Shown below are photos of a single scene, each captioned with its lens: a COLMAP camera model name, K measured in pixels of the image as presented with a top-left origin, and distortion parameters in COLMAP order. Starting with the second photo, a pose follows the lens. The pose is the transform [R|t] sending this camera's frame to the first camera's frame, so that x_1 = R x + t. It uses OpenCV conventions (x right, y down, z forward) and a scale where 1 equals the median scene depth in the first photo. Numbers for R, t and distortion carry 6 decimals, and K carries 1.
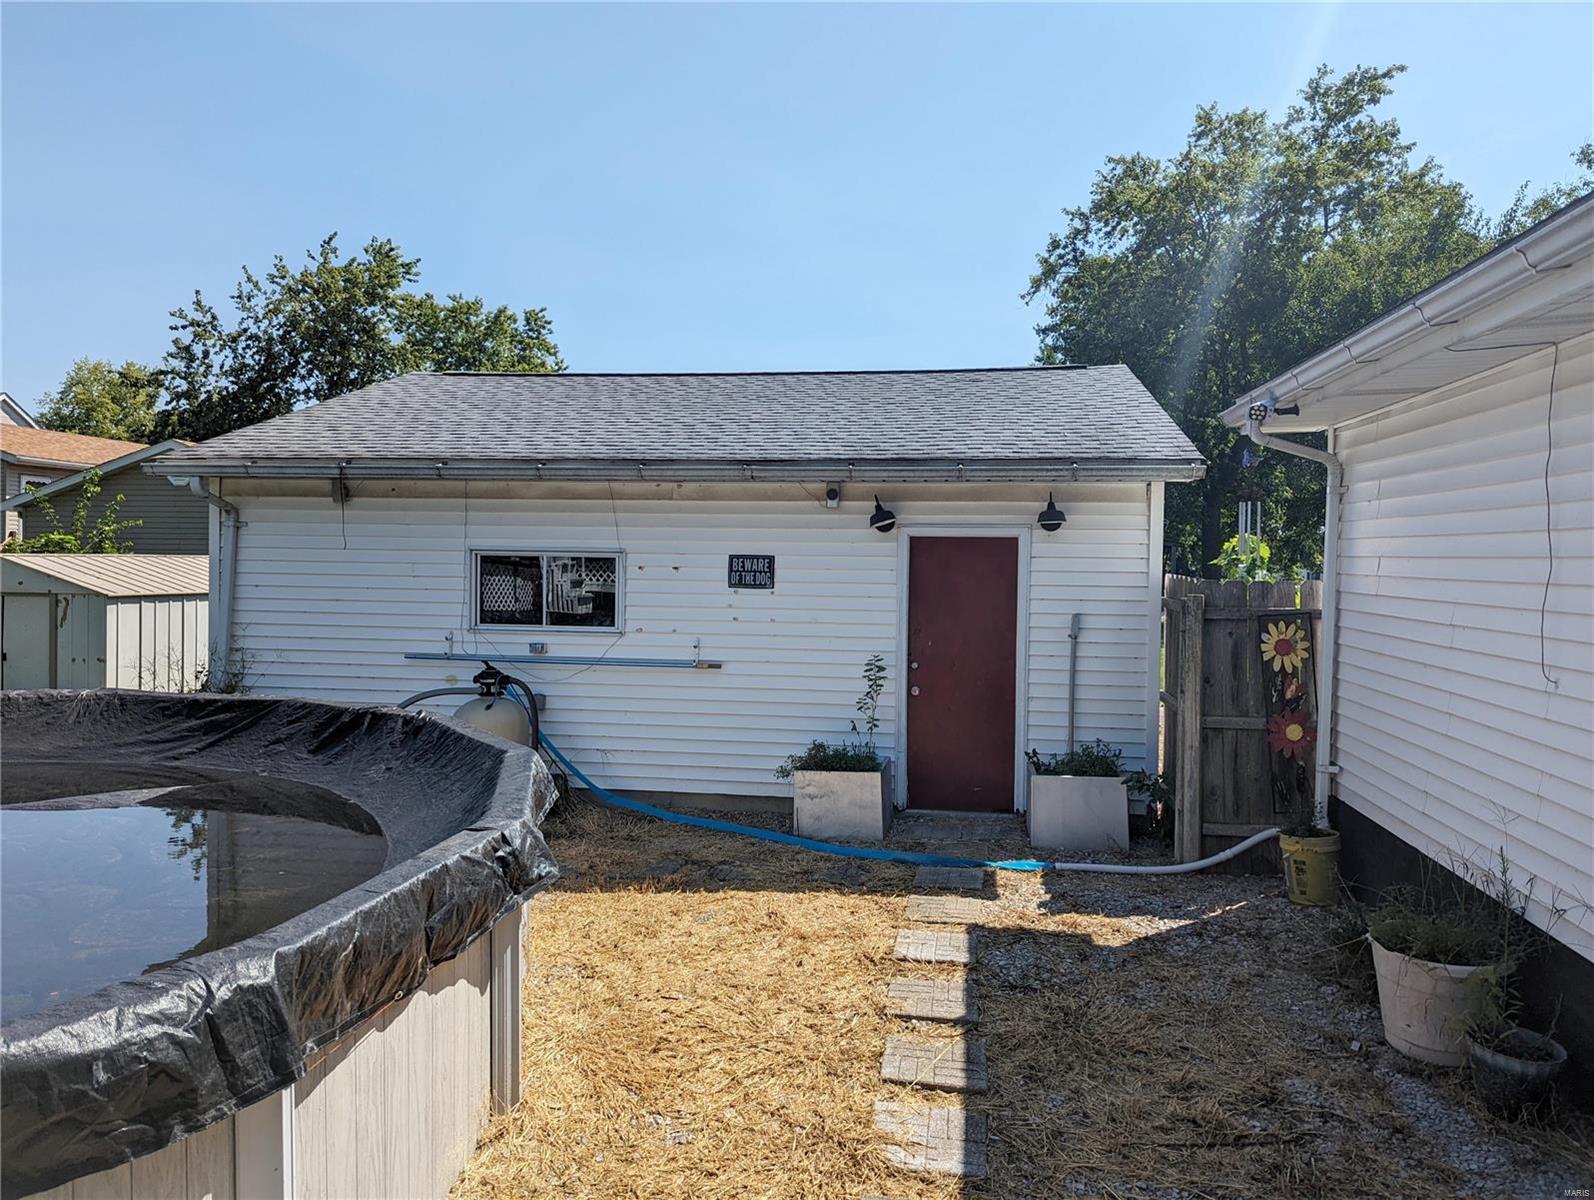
lens RADIAL K [[1127.7, 0, 794.6], [0, 1127.7, 594.8], [0, 0, 1]] dist [0.083260, -0.072890]
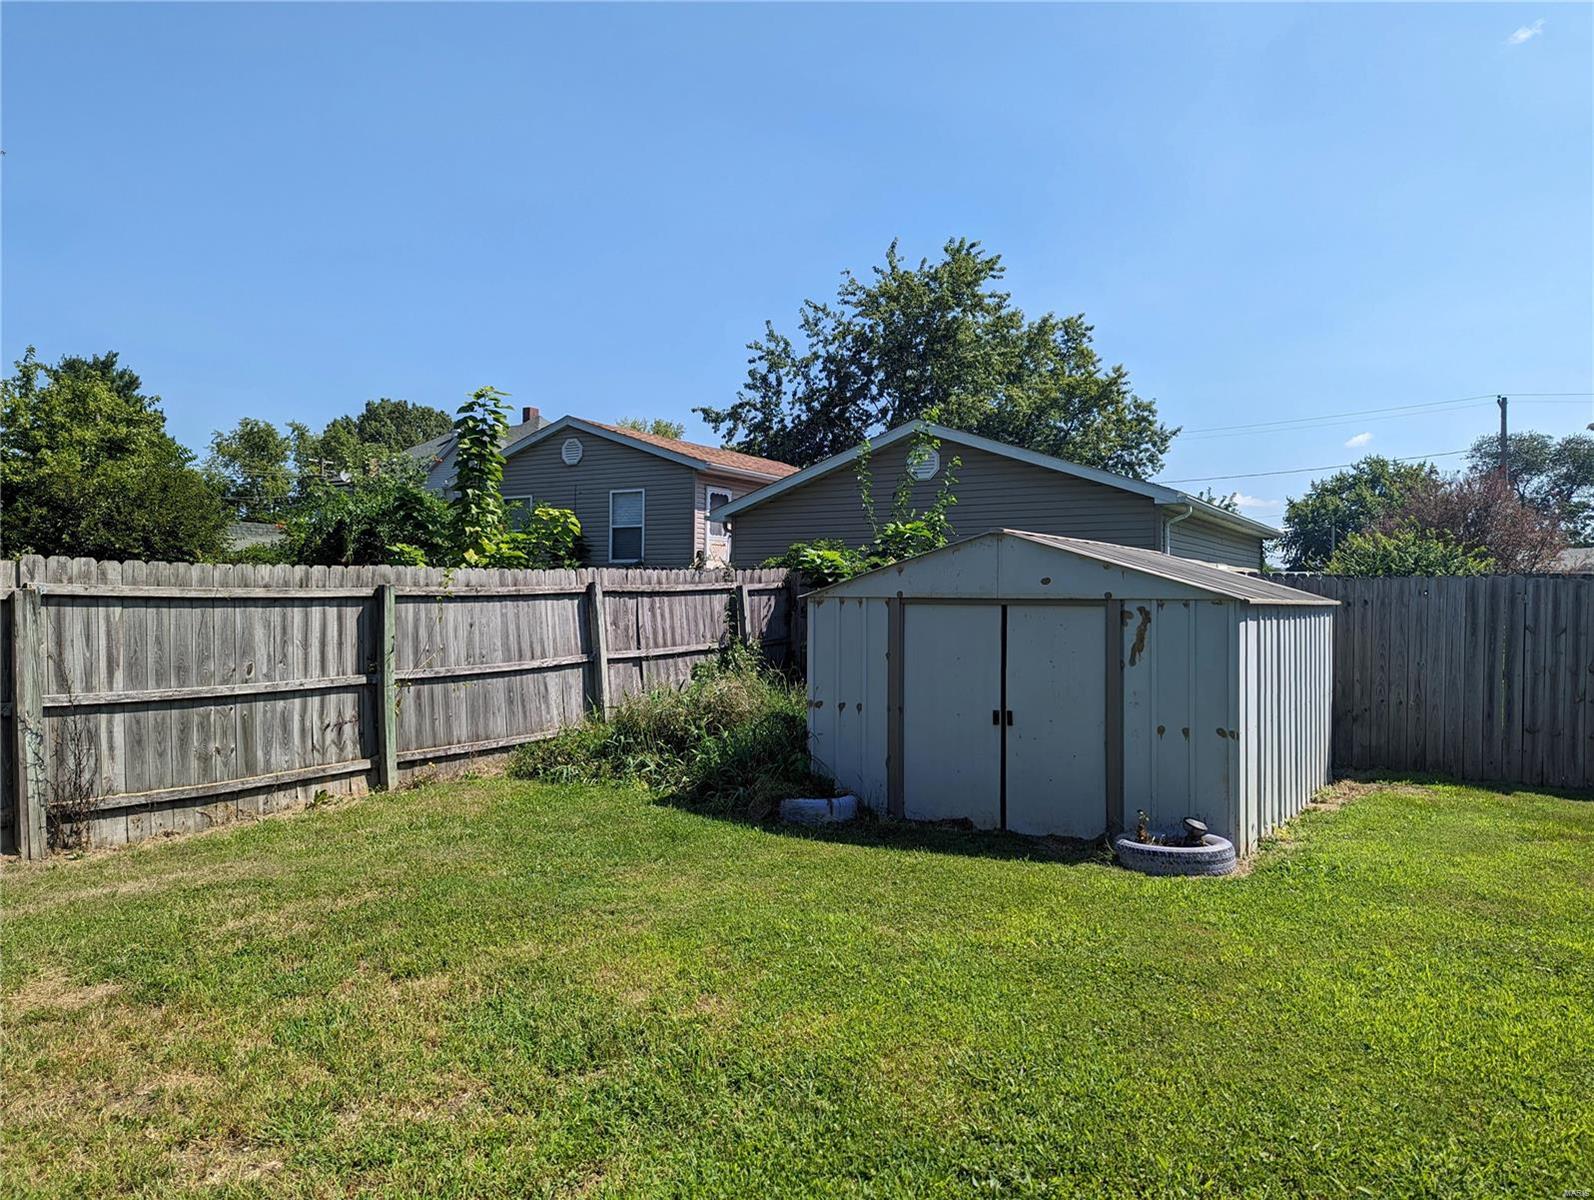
lens RADIAL K [[1116.0, 0, 789.4], [0, 1116.0, 600.8], [0, 0, 1]] dist [0.074575, -0.106423]
pose [[0.930263, -0.011520, -0.366712, -0.160629], [-0.000025, 0.999505, -0.031462, 0.004121], [0.366893, 0.029277, 0.929802, 0.129509]]
